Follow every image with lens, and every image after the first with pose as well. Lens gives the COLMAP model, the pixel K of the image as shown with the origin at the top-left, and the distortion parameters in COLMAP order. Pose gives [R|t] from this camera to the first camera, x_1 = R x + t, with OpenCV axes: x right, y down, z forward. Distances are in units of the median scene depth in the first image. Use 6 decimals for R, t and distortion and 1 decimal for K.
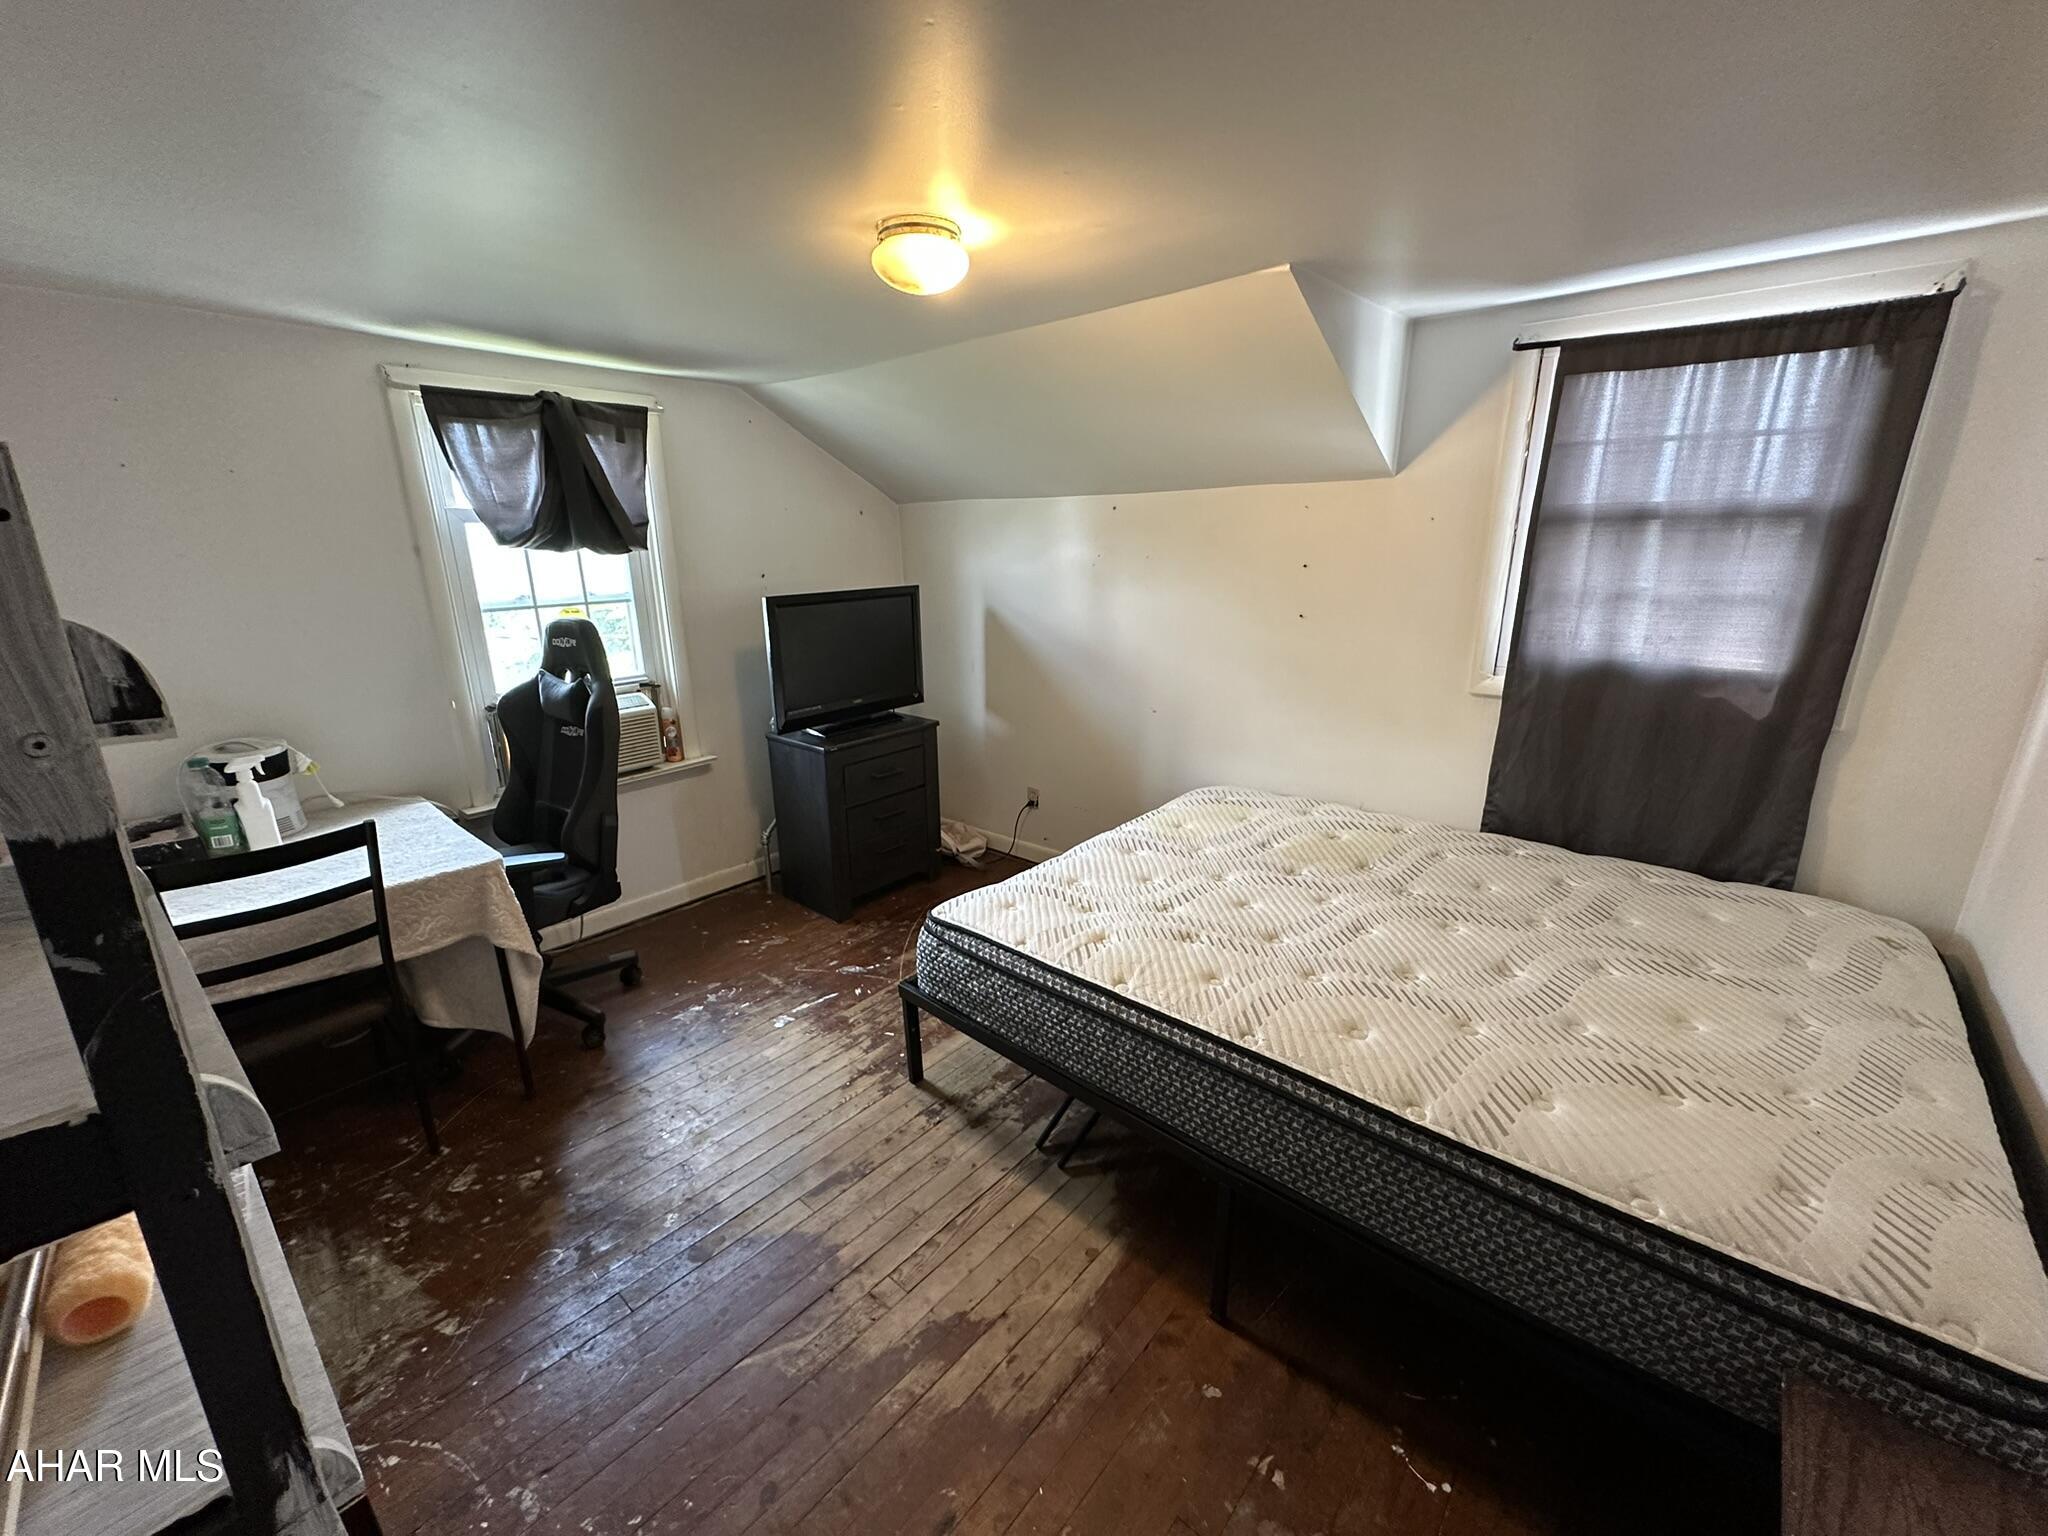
lens RADIAL K [[825.5, 0, 1011.0], [0, 825.5, 769.3], [0, 0, 1]] dist [-0.002905, -0.000127]
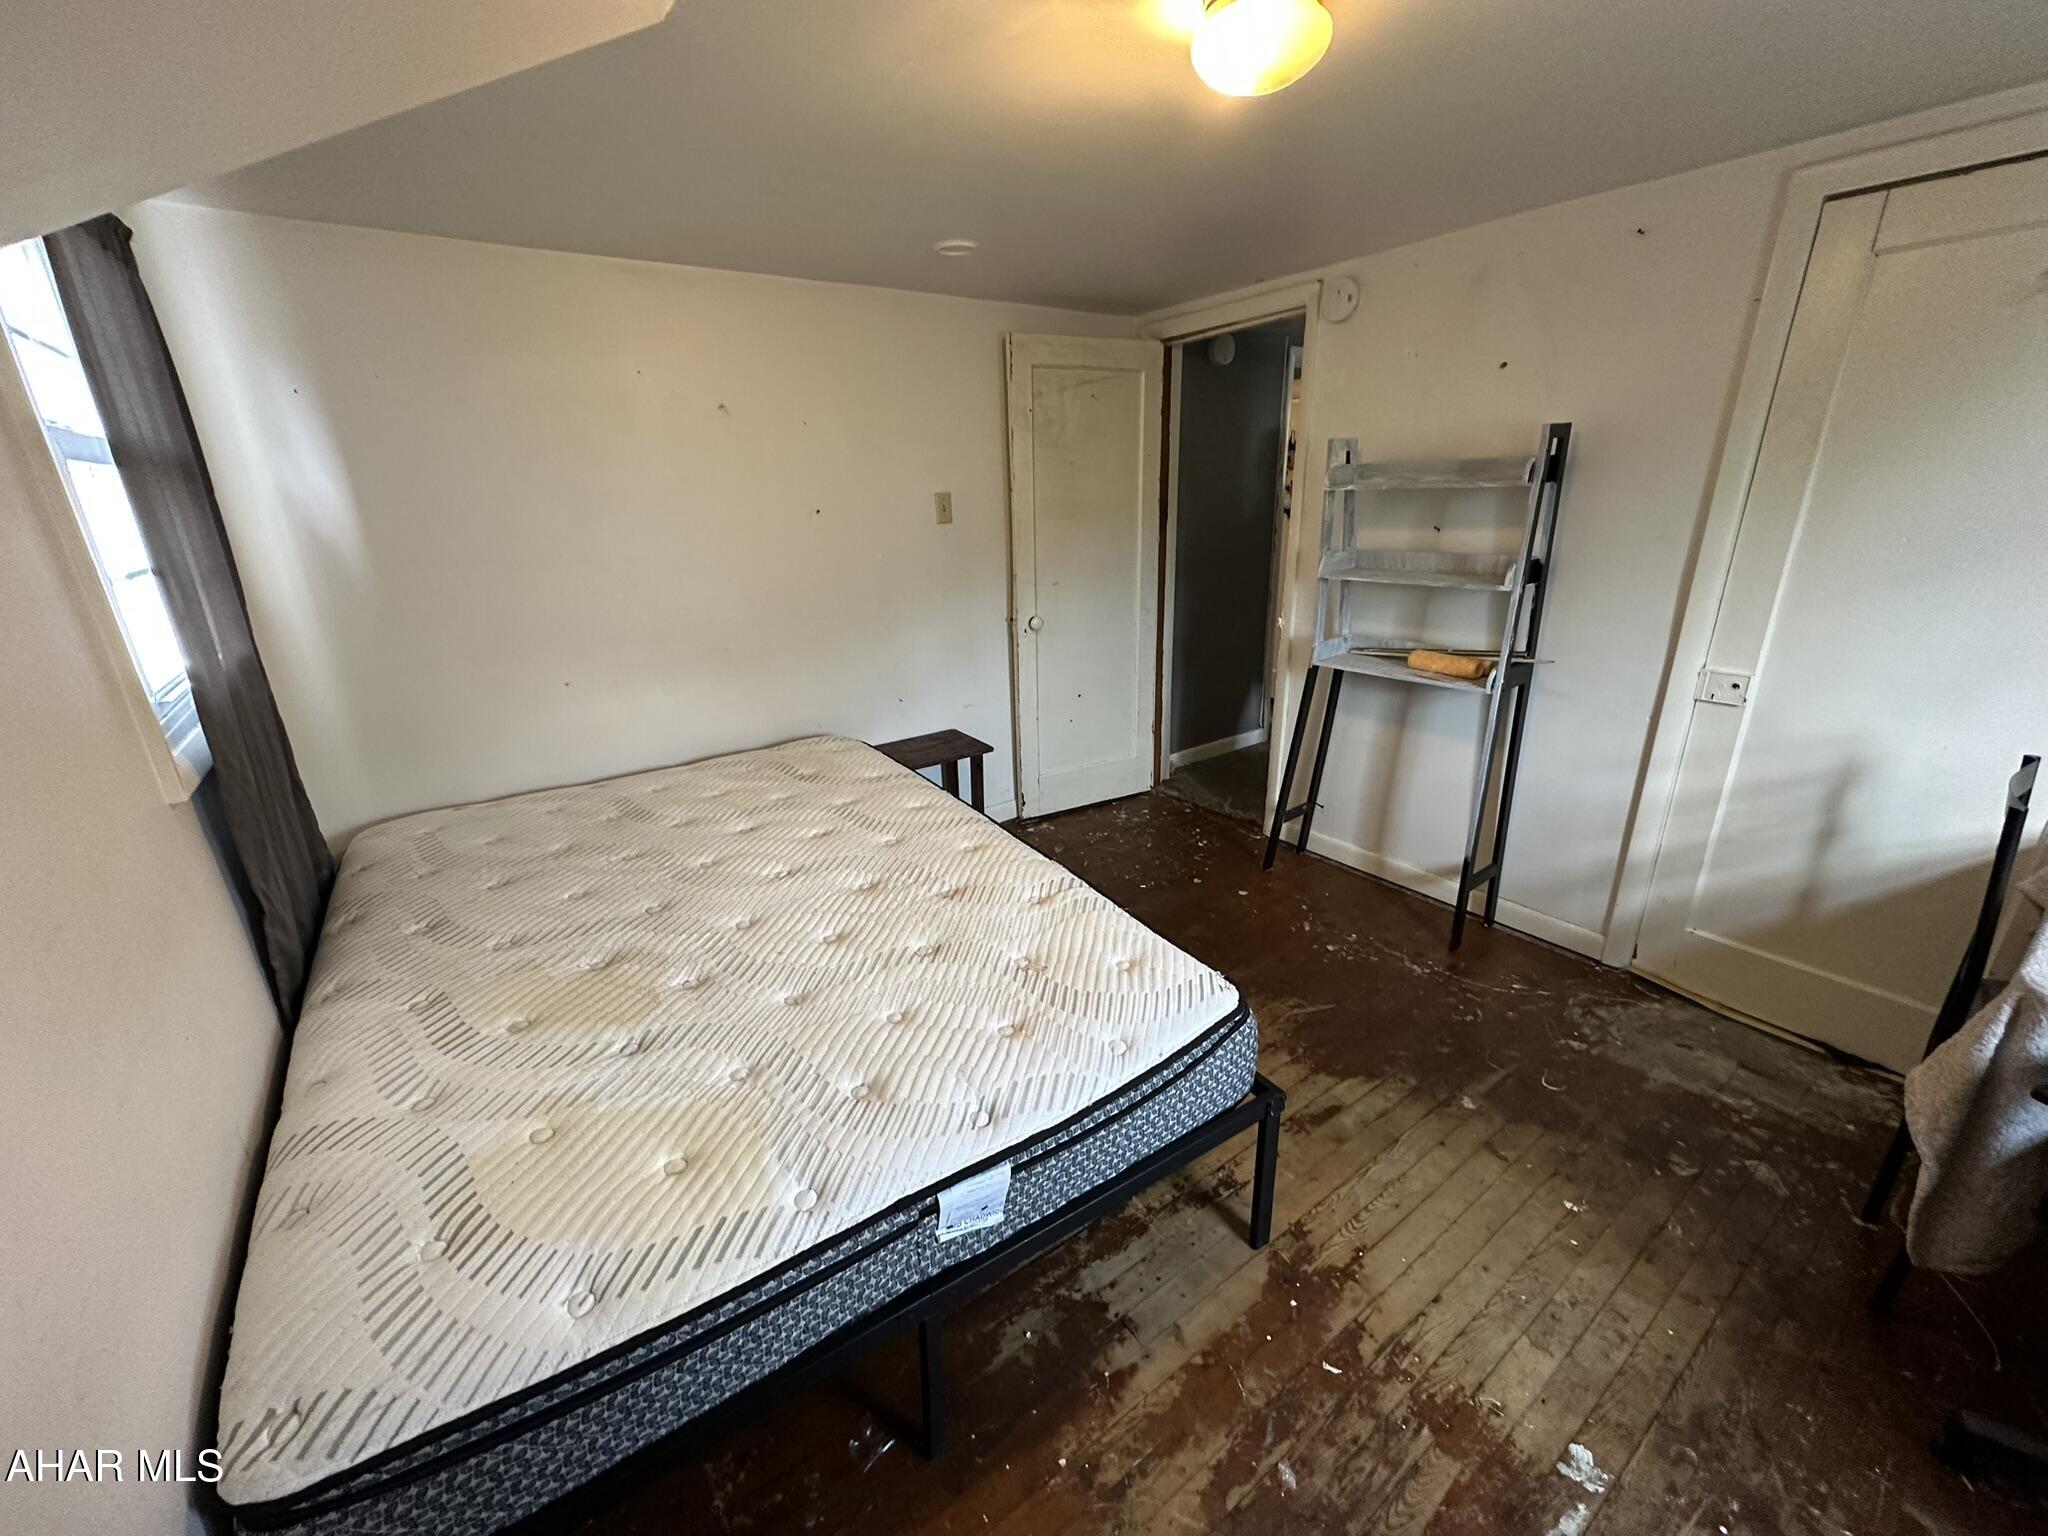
lens RADIAL K [[825.5, 0, 1011.0], [0, 825.5, 769.3], [0, 0, 1]] dist [-0.002905, -0.000127]
pose [[-0.970963, -0.037807, 0.236223, -0.059253], [0.103316, 0.824333, 0.556598, -0.359314], [-0.215770, 0.564842, -0.796490, 1.355296]]
